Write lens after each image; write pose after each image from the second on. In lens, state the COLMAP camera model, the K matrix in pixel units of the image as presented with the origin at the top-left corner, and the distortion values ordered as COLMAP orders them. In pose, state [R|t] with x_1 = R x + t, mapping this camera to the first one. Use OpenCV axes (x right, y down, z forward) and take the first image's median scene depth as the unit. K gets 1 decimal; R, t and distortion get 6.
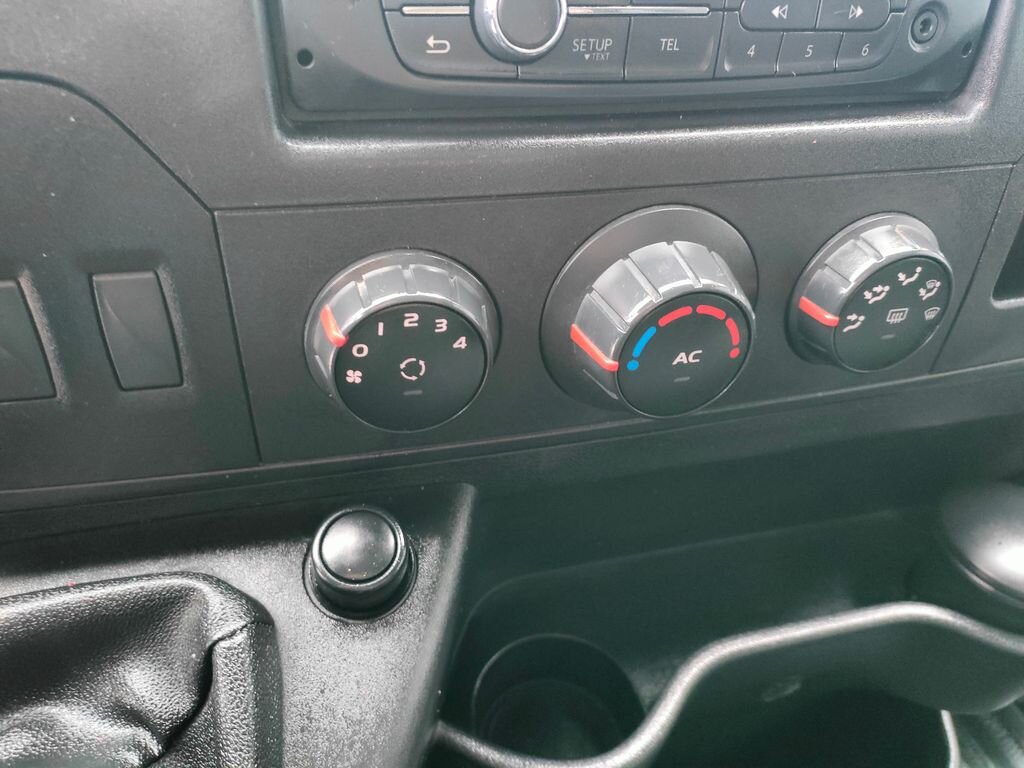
lens RADIAL K [[757.9, 0, 511.6], [0, 757.9, 392.9], [0, 0, 1]] dist [0.042891, -0.031556]
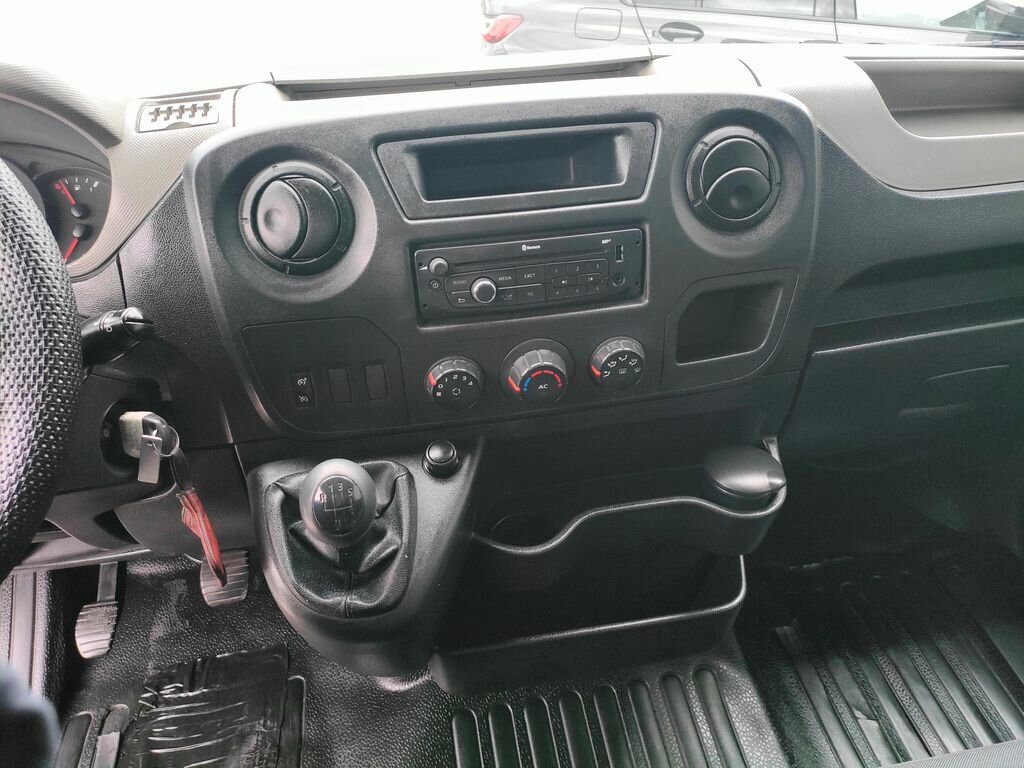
lens RADIAL K [[757.9, 0, 513.5], [0, 757.9, 380.4], [0, 0, 1]] dist [0.042891, -0.031556]
pose [[0.992814, -0.020712, -0.117860, 0.481121], [0.012091, 0.997229, -0.073399, 0.156553], [0.119053, 0.071447, 0.990314, -2.125604]]
